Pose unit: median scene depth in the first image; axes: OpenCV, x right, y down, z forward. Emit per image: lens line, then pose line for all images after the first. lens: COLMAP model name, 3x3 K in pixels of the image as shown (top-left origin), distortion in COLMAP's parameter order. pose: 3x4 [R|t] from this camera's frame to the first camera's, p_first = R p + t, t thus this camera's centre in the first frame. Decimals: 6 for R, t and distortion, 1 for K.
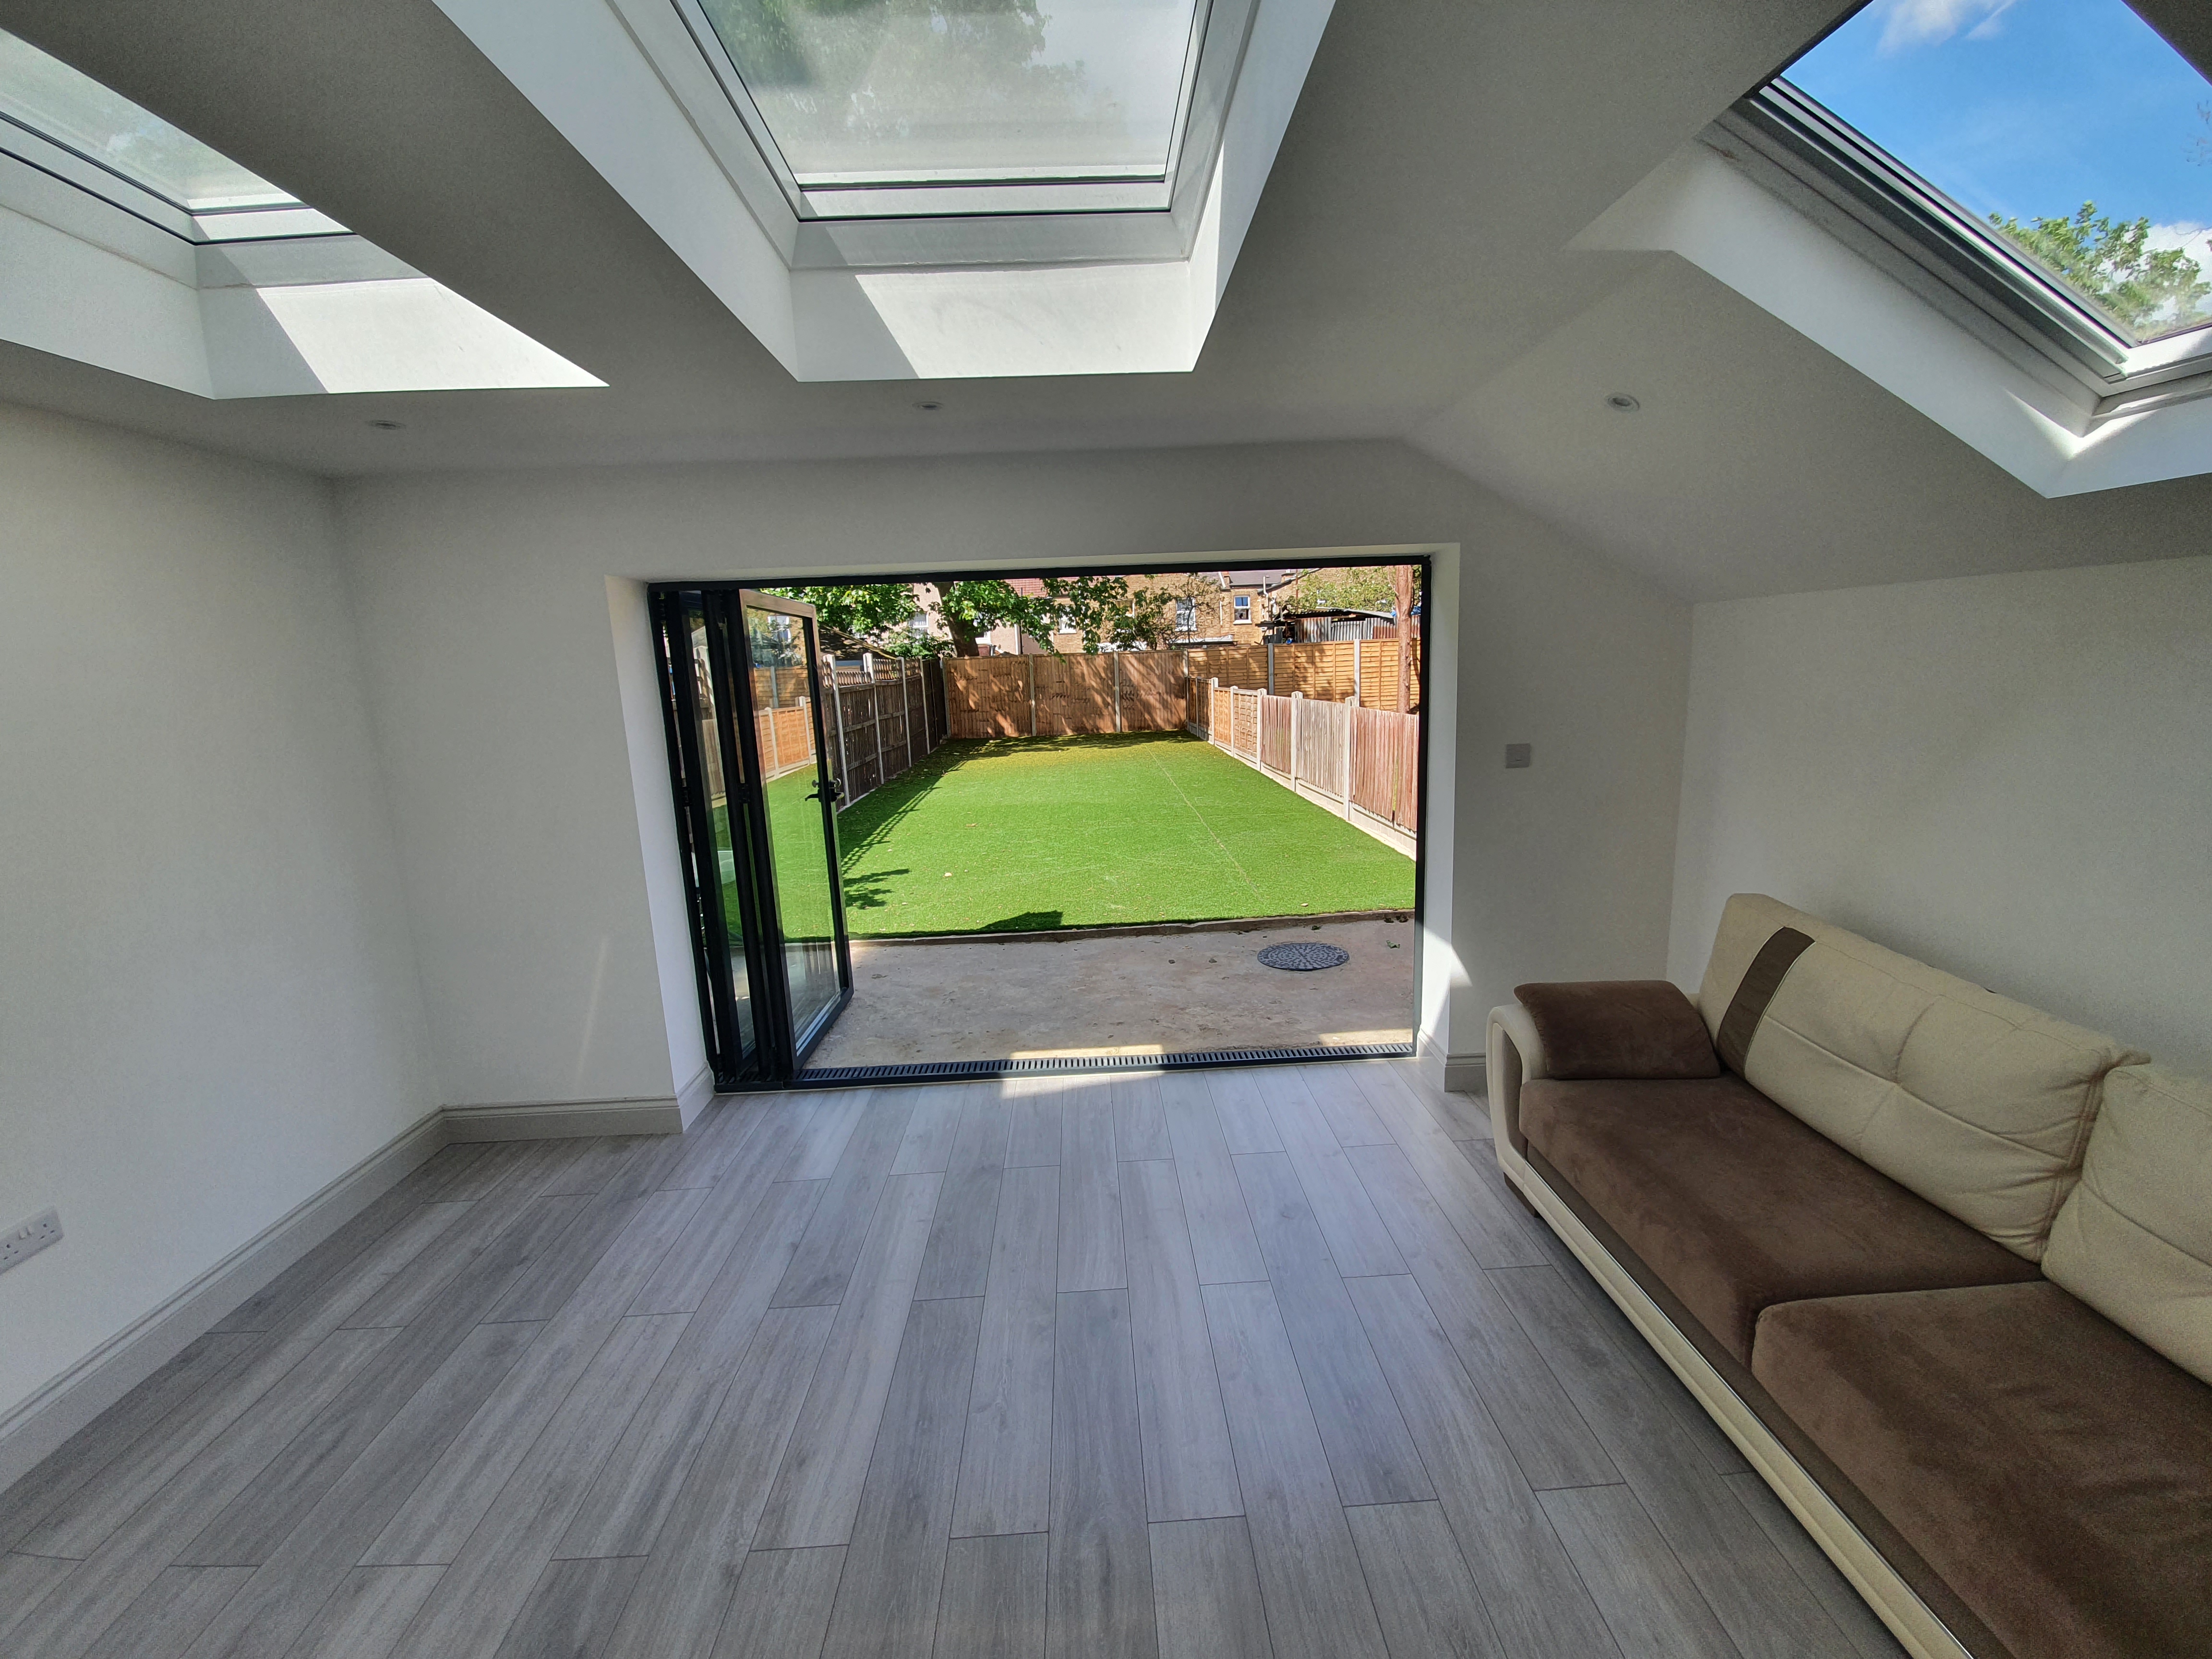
lens RADIAL K [[880.6, 0, 1111.5], [0, 880.6, 824.0], [0, 0, 1]] dist [0.013744, -0.017679]
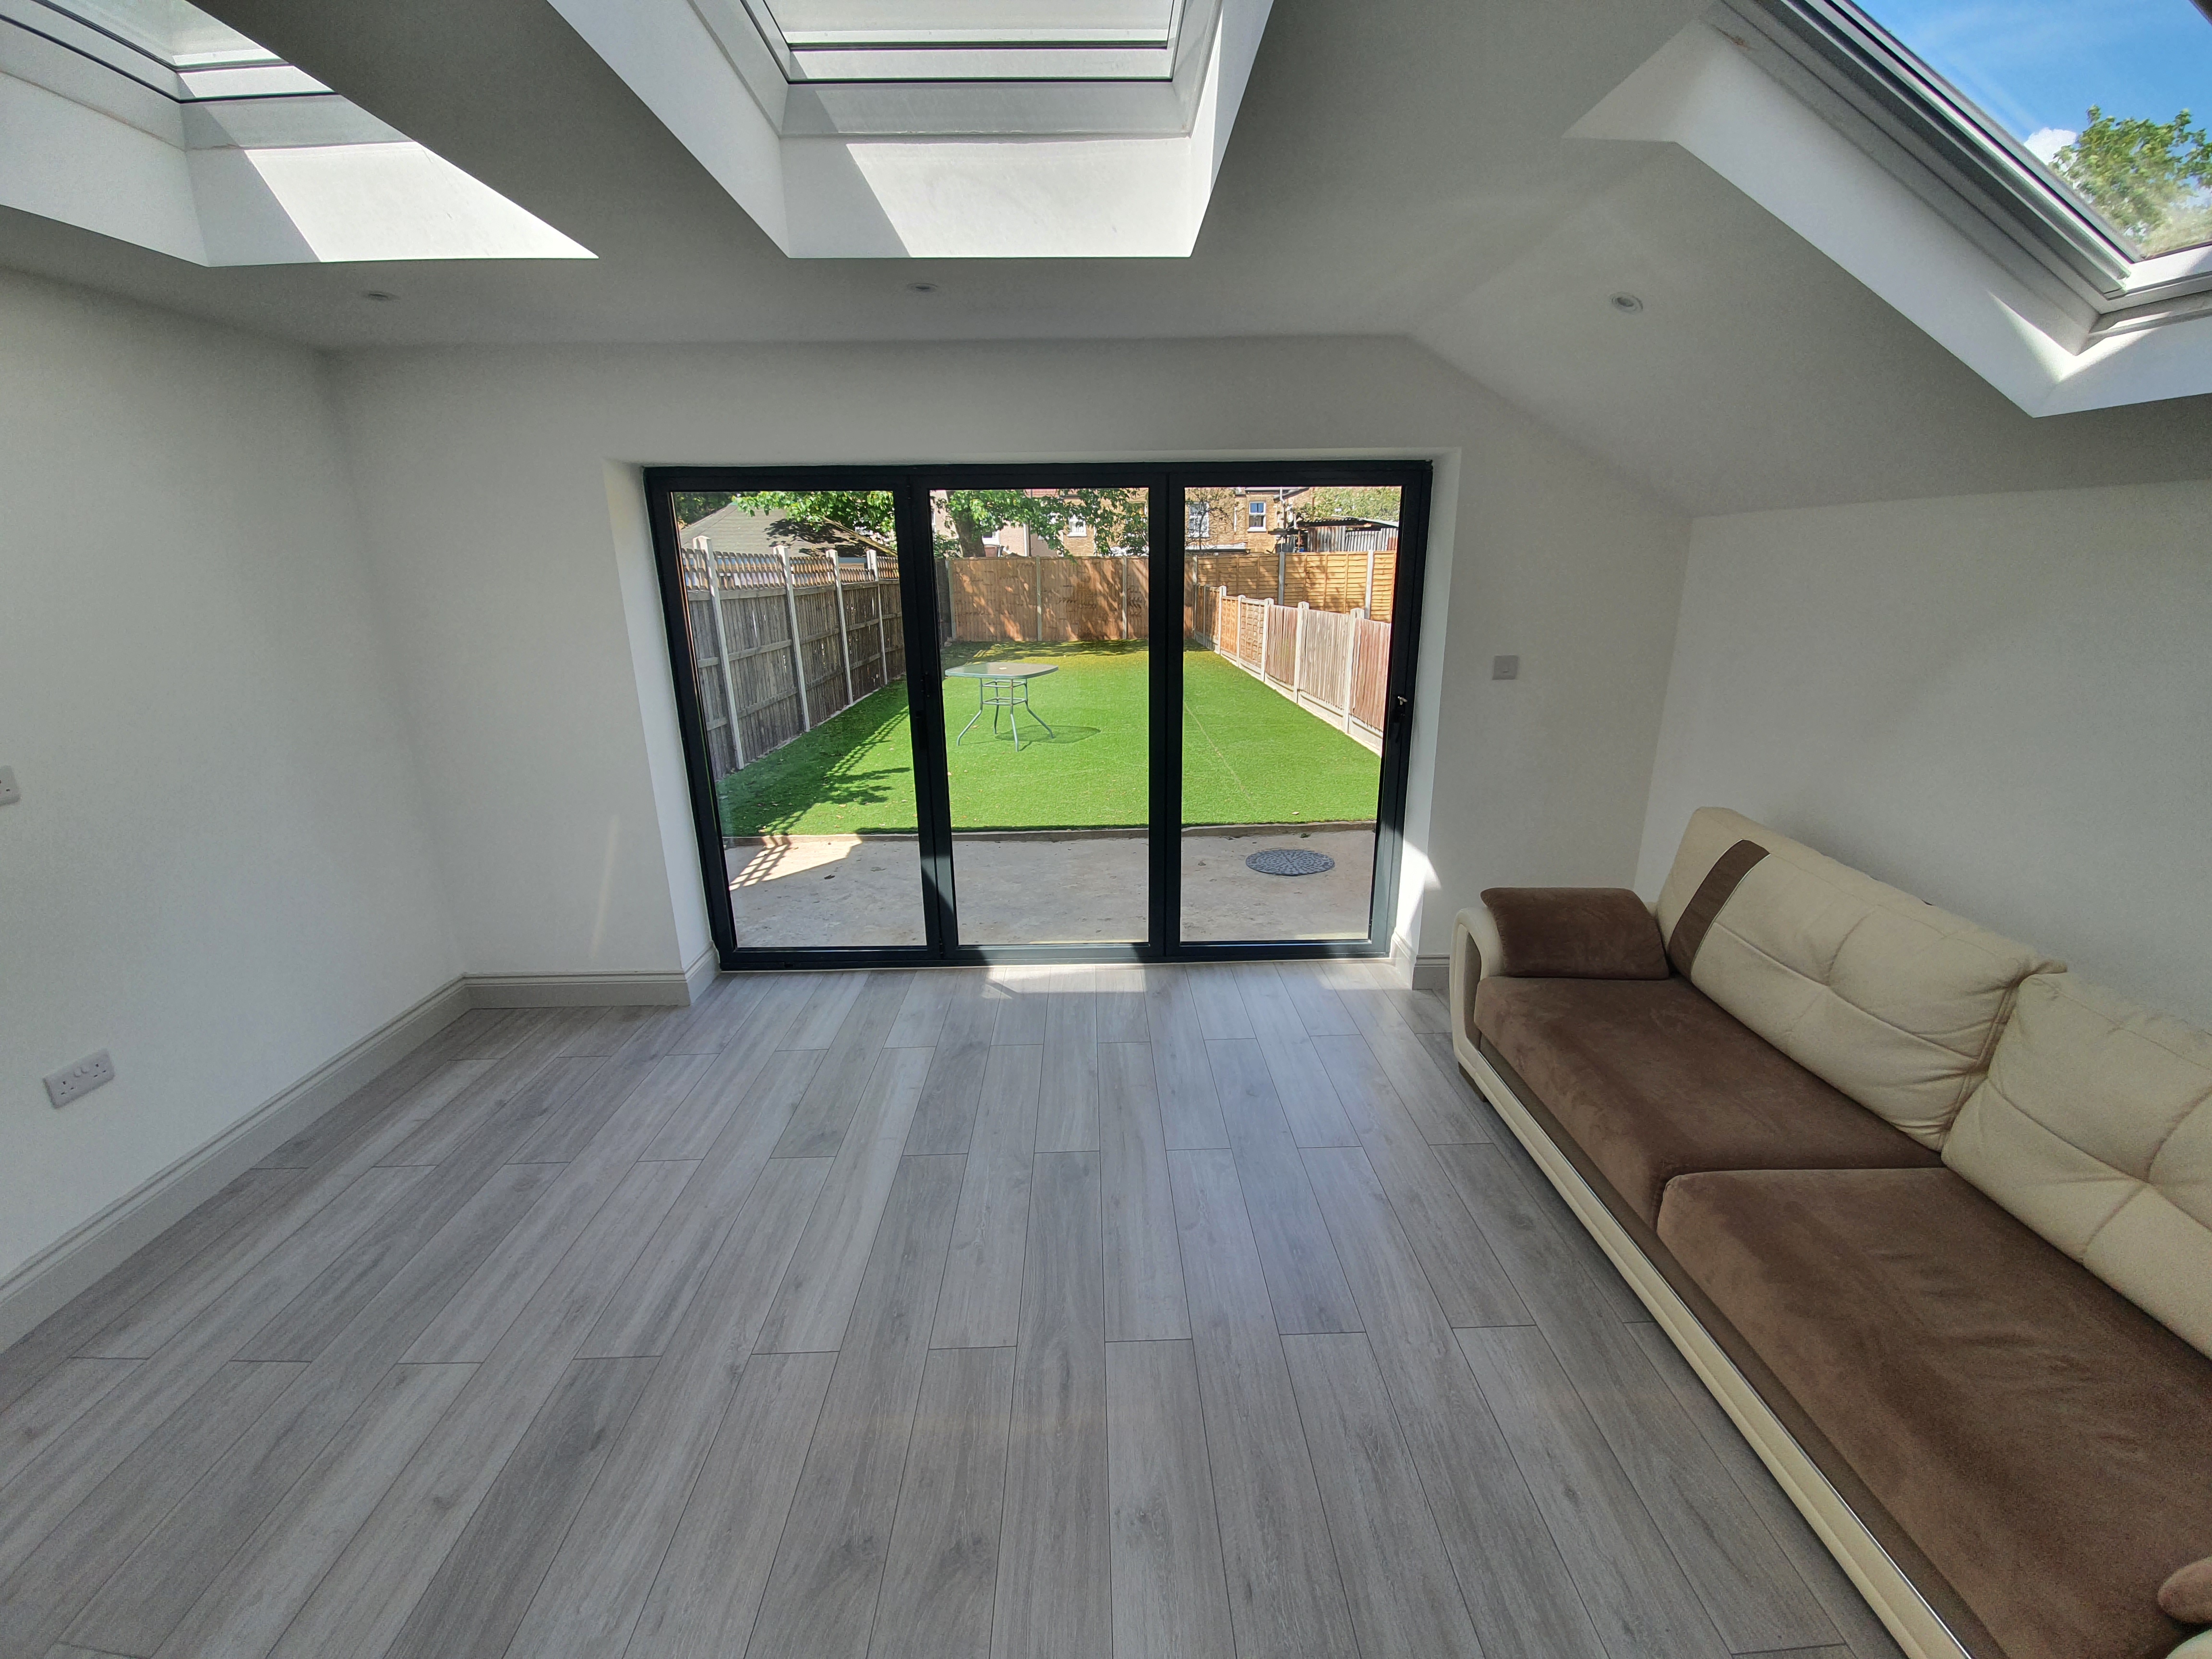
lens RADIAL K [[876.7, 0, 1109.9], [0, 876.7, 824.4], [0, 0, 1]] dist [0.013212, -0.016659]
pose [[0.999545, 0.029660, -0.005465, 0.026962], [-0.028942, 0.994283, 0.102775, 0.016708], [0.008482, -0.102570, 0.994690, -0.036986]]
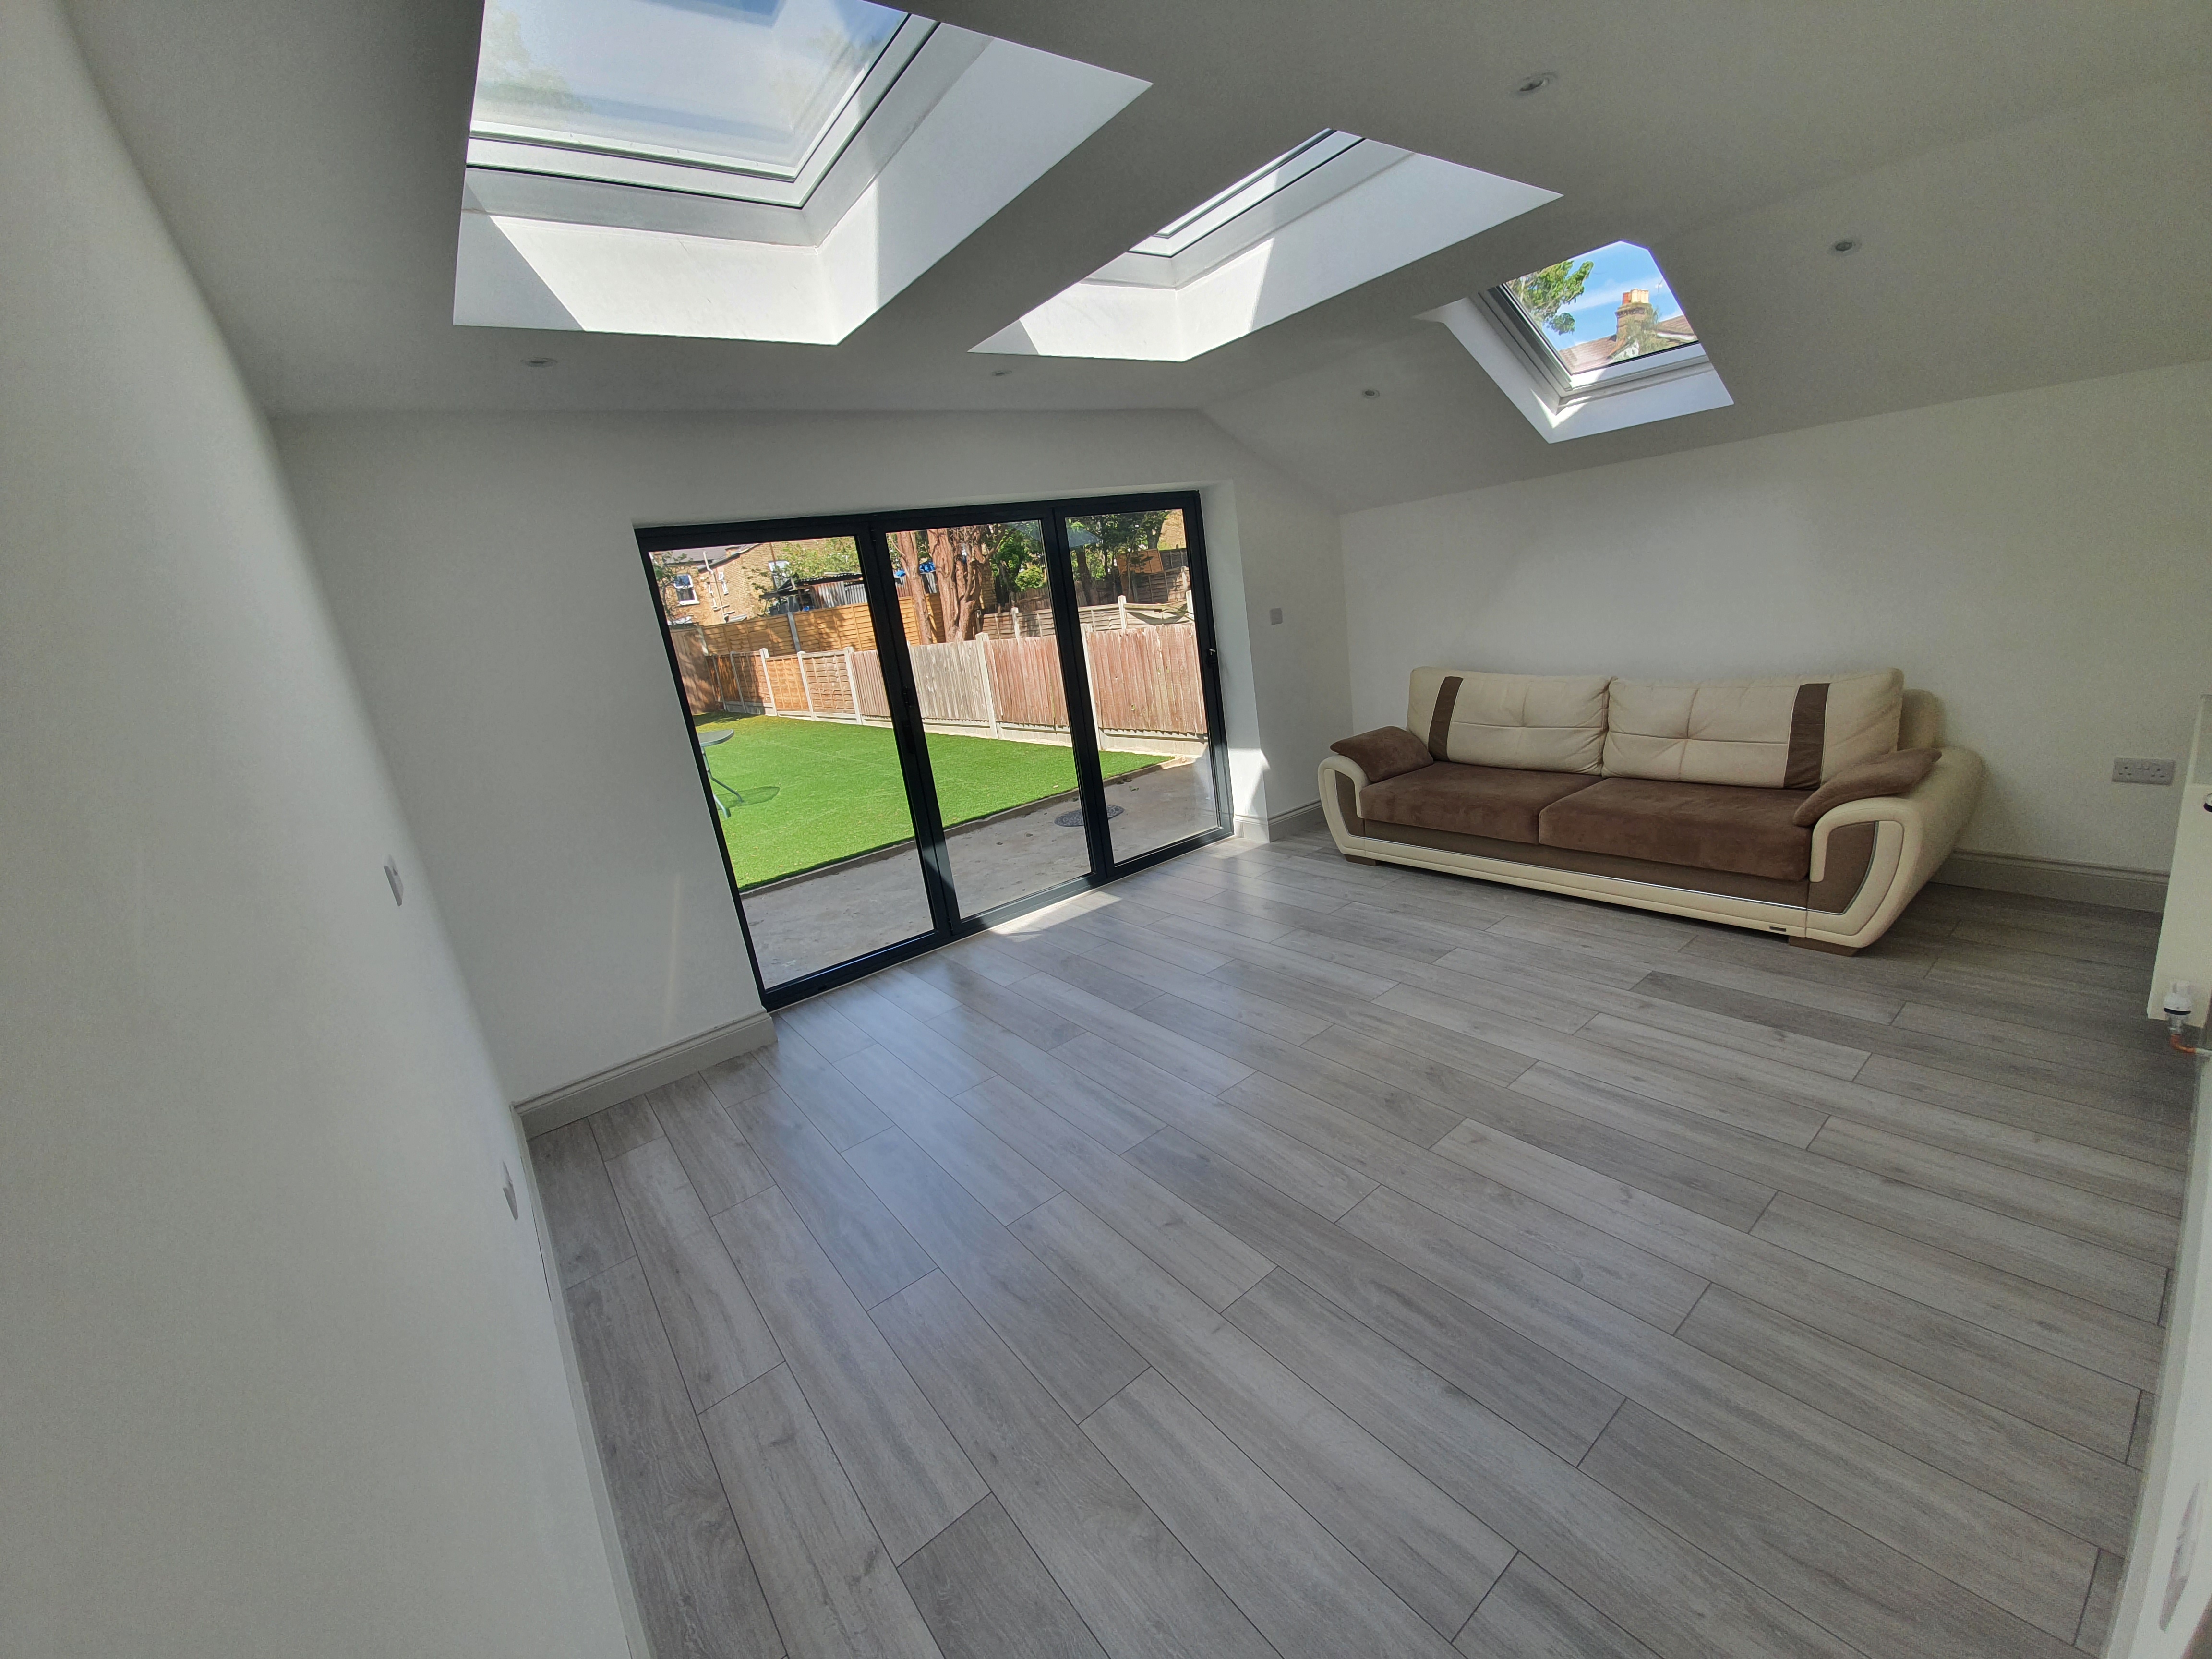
lens RADIAL K [[876.7, 0, 1109.9], [0, 876.7, 824.4], [0, 0, 1]] dist [0.013212, -0.016659]
pose [[0.812281, -0.221749, 0.539469, -1.063445], [0.205389, 0.974414, 0.091278, 0.120840], [-0.545908, 0.036658, 0.837043, -0.207605]]
